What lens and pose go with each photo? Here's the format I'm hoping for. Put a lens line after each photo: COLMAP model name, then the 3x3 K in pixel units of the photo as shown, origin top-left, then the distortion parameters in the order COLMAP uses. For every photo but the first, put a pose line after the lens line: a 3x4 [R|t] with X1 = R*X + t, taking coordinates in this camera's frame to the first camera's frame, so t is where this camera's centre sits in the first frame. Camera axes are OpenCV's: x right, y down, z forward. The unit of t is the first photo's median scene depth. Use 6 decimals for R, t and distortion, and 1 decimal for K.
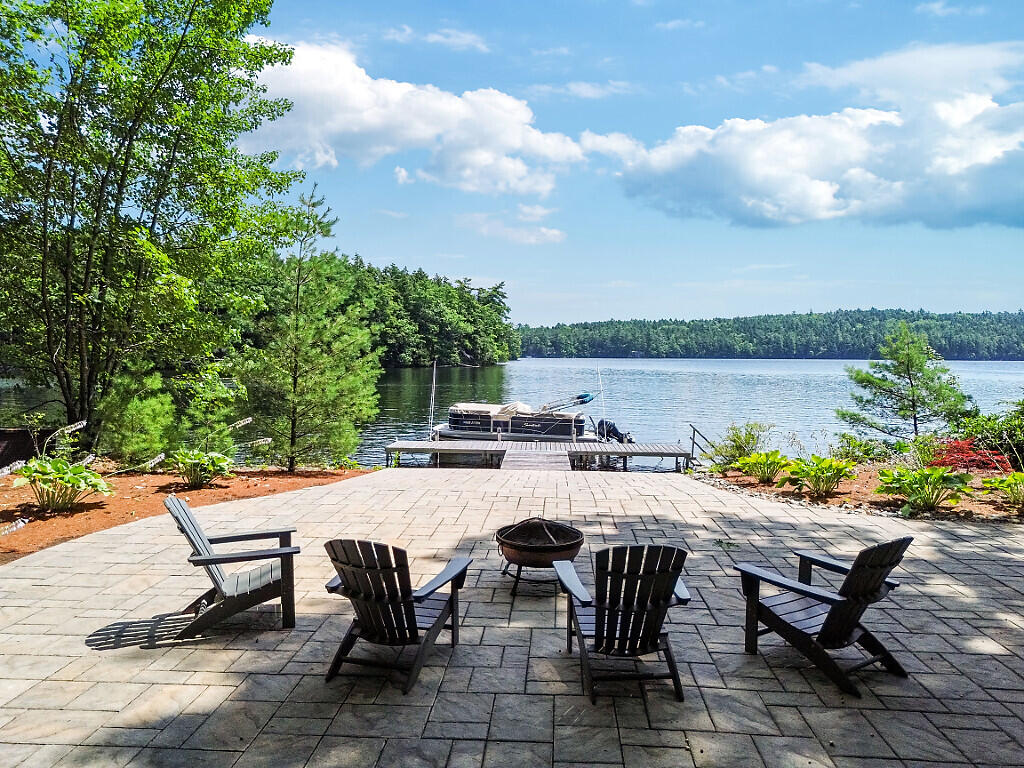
lens RADIAL K [[719.7, 0, 512.0], [0, 719.7, 384.0], [0, 0, 1]] dist [0.084429, -0.065172]
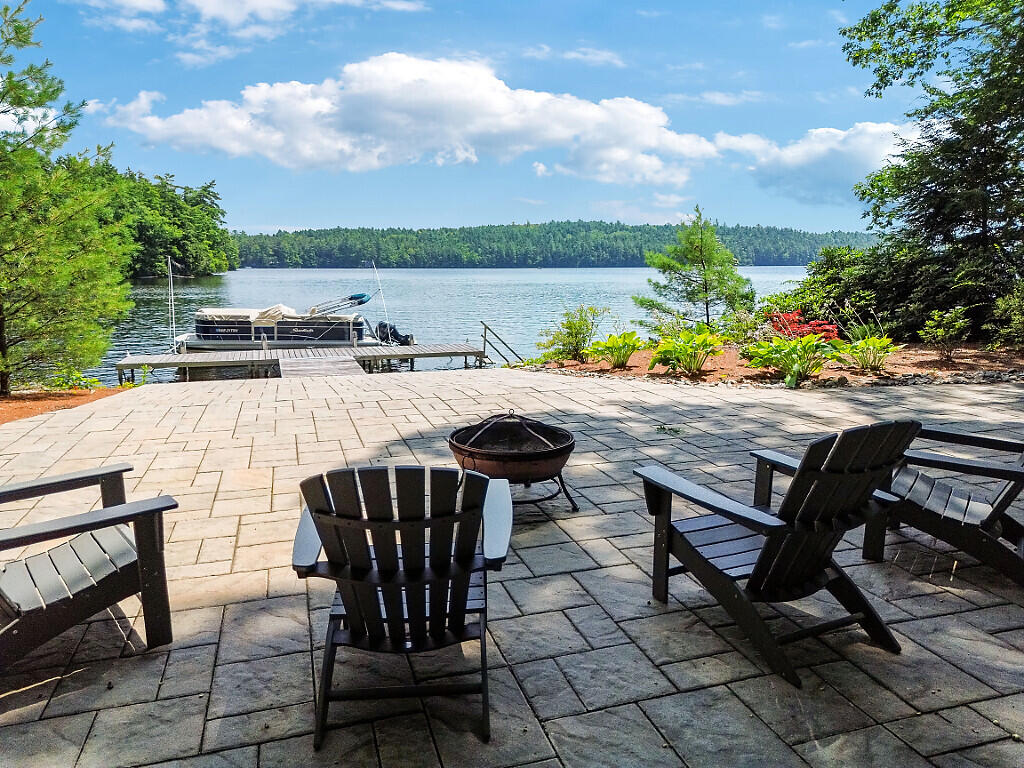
lens RADIAL K [[719.7, 0, 512.0], [0, 719.7, 384.0], [0, 0, 1]] dist [0.084429, -0.065172]
pose [[0.933367, -0.067683, 0.352483, -0.050261], [0.024010, 0.991633, 0.126833, 0.016670], [-0.358119, -0.109919, 0.927183, 0.088232]]
